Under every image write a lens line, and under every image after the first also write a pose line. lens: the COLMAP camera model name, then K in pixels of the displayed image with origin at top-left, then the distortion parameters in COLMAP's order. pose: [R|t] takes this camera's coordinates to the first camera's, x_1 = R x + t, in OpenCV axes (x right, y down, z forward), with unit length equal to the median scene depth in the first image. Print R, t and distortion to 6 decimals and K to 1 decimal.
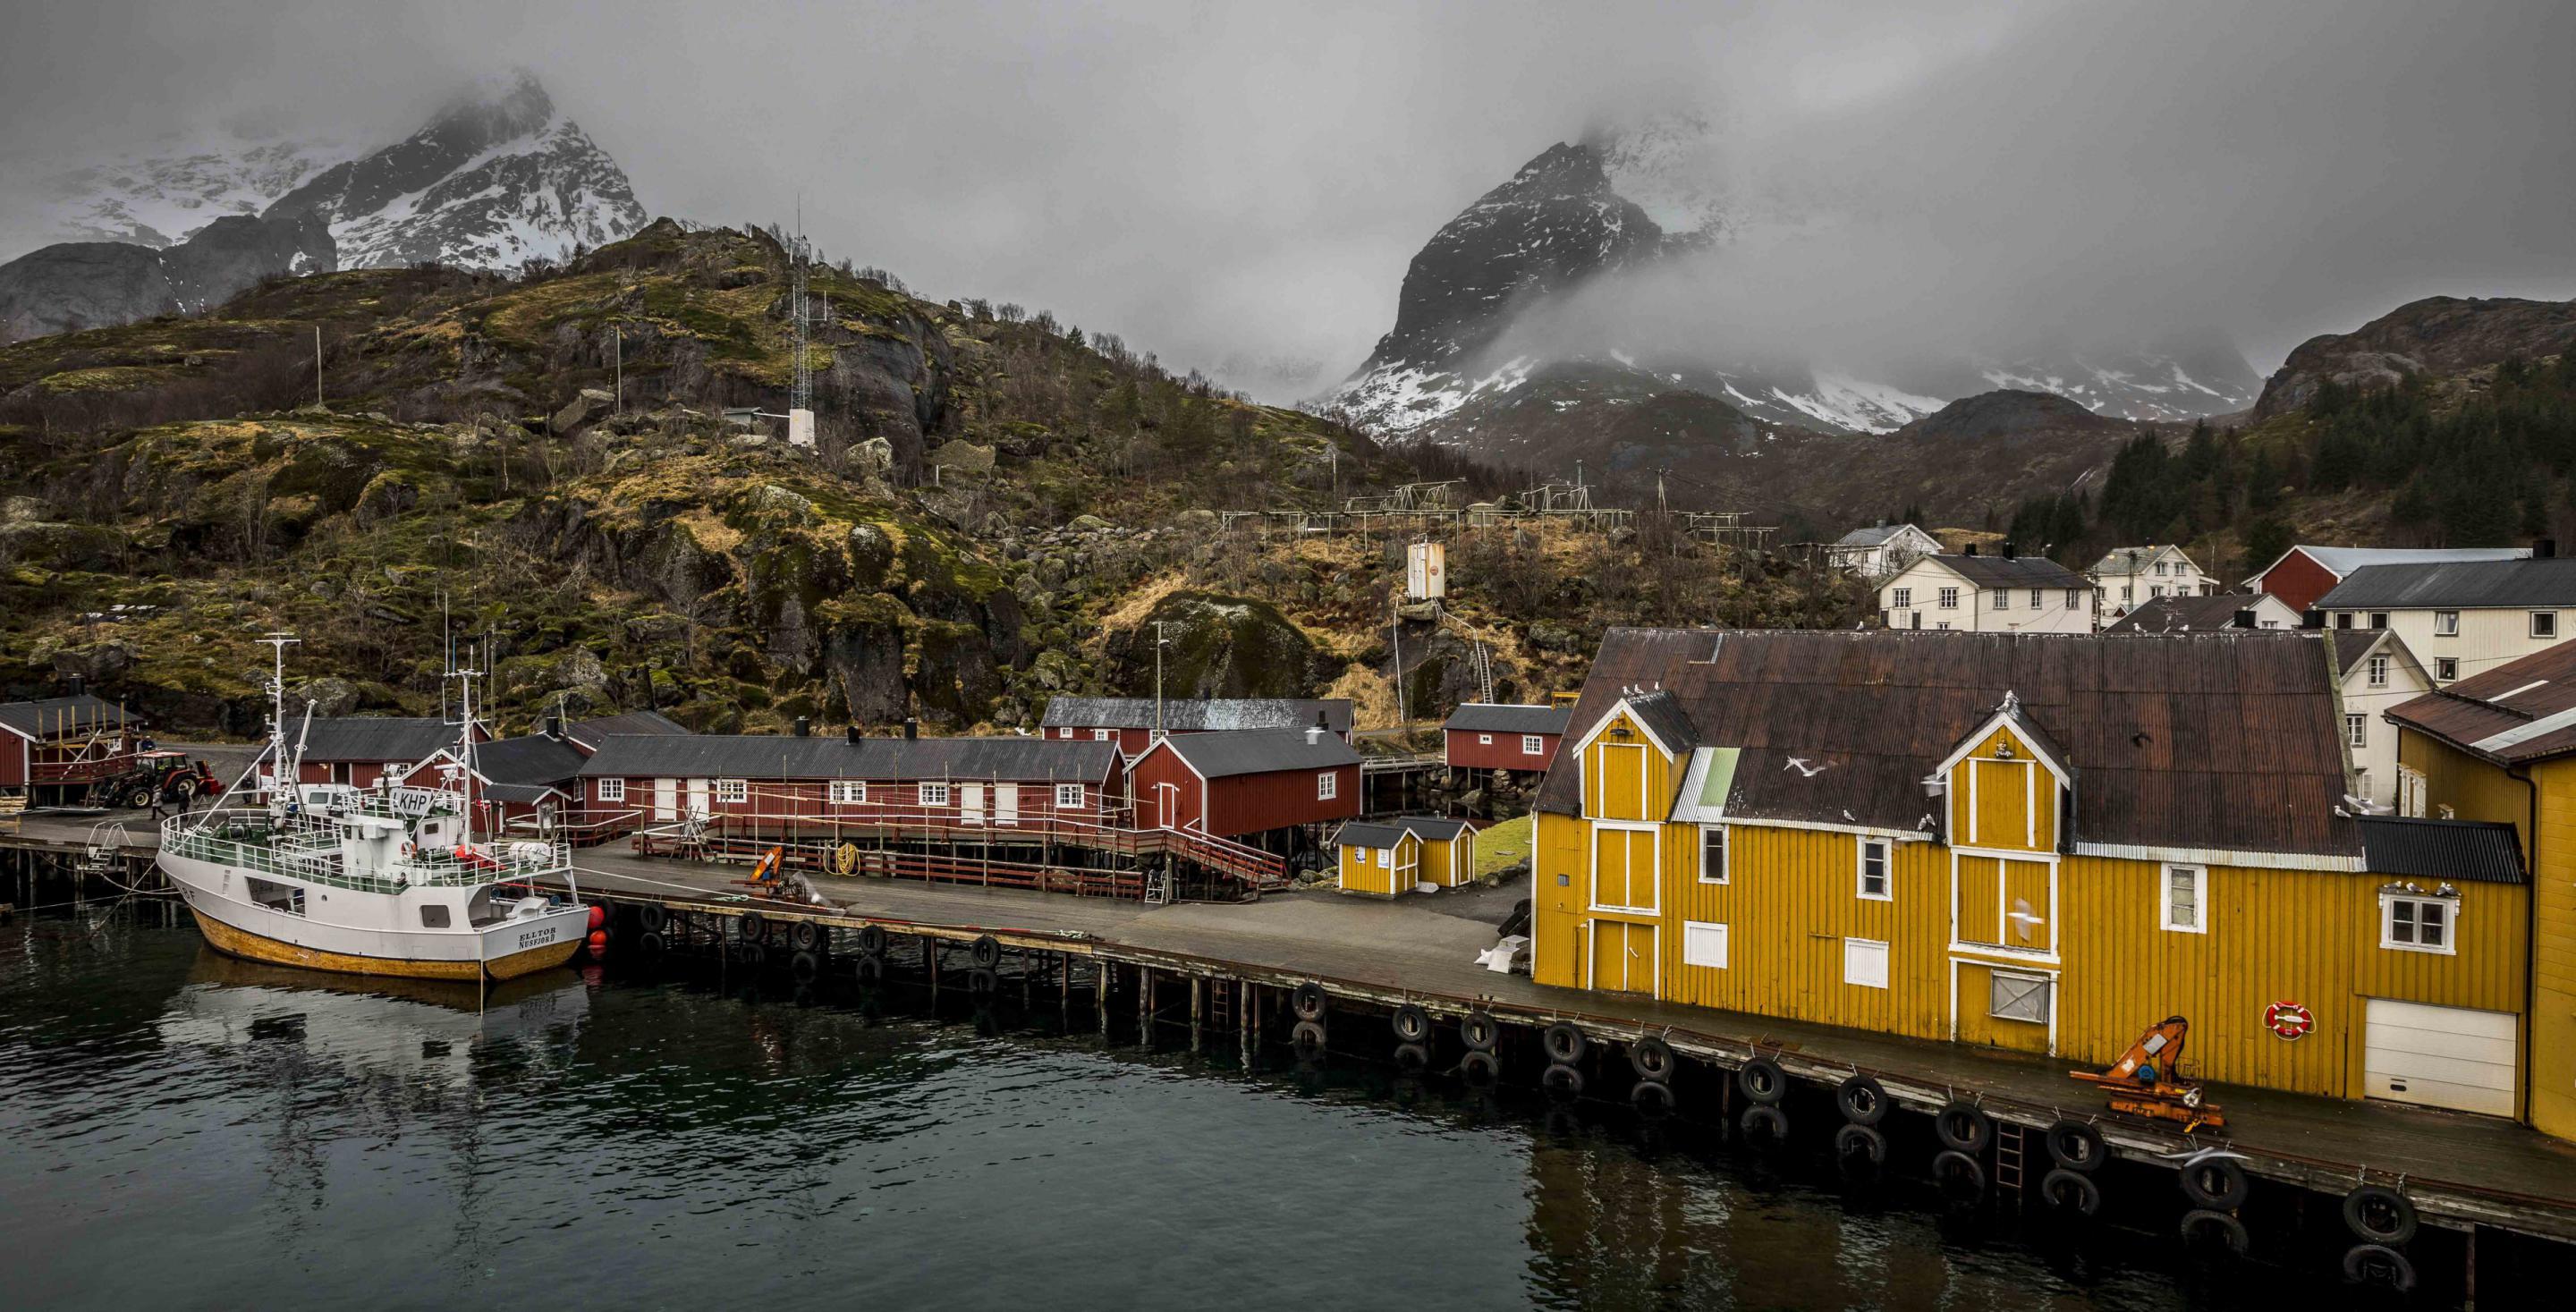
lens RADIAL K [[1183.7, 0, 1288.0], [0, 1183.7, 656.0], [0, 0, 1]] dist [0.002581, -0.000225]
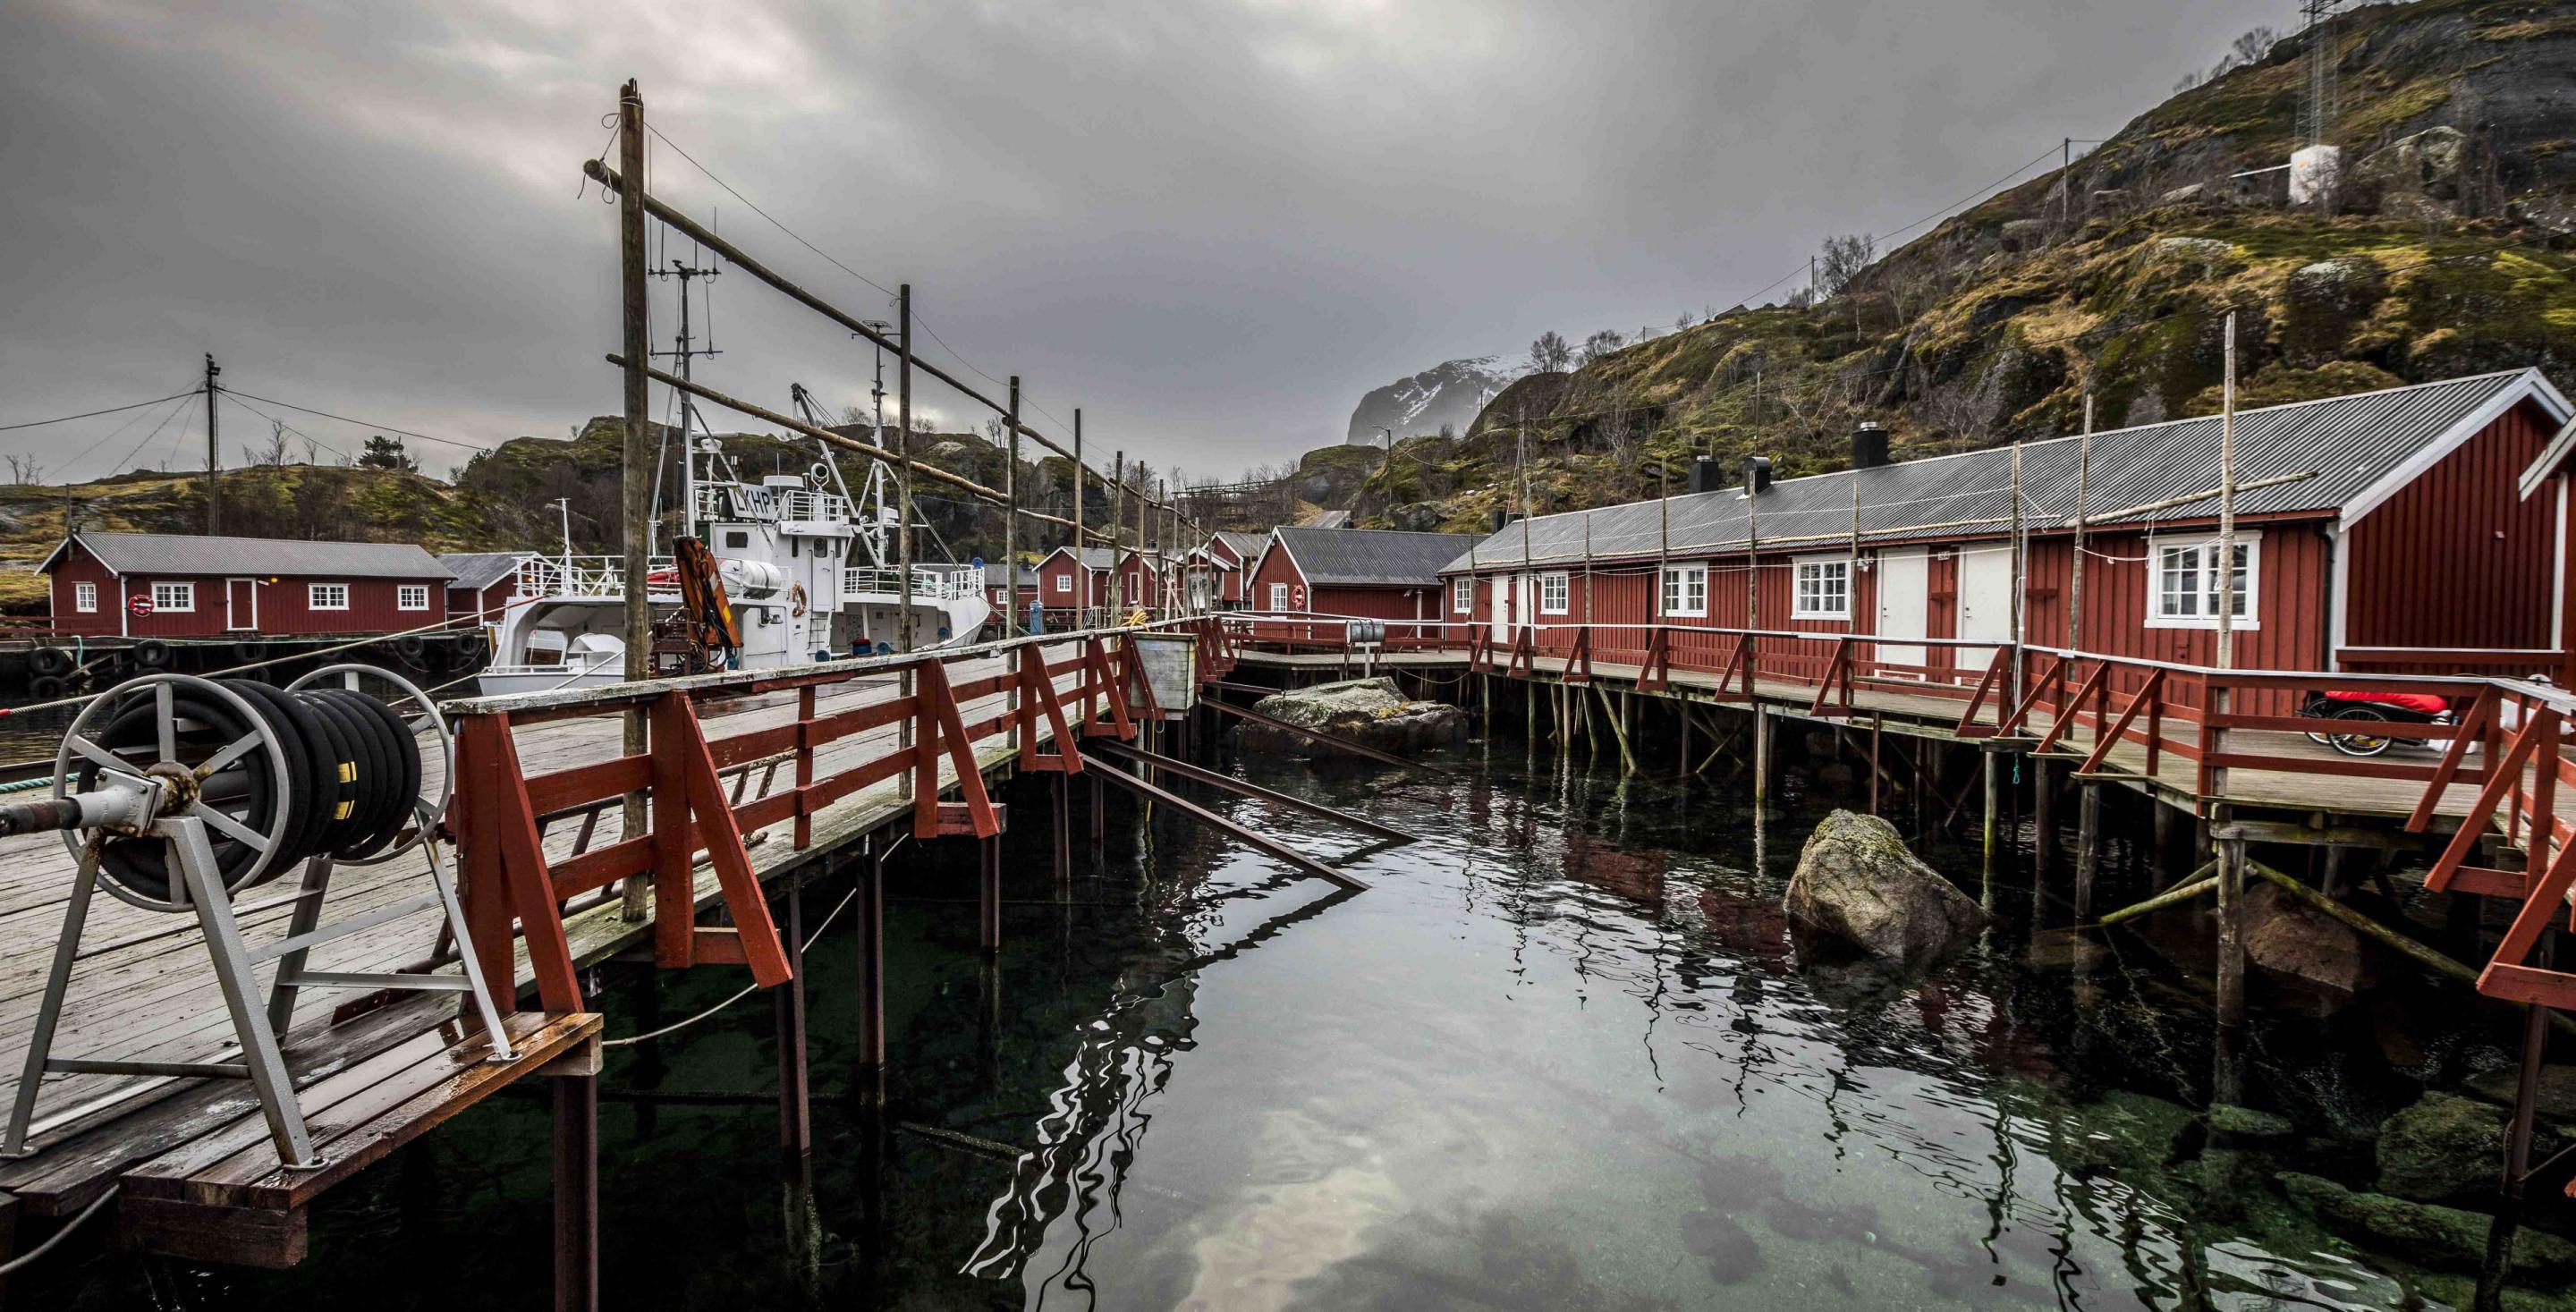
lens RADIAL K [[1183.7, 0, 1288.0], [0, 1183.7, 656.0], [0, 0, 1]] dist [0.002581, -0.000225]
pose [[0.363263, 0.036754, -0.930961, -0.005634], [-0.001003, 0.999236, 0.039058, 0.059756], [0.931686, -0.013254, 0.363022, 0.340329]]
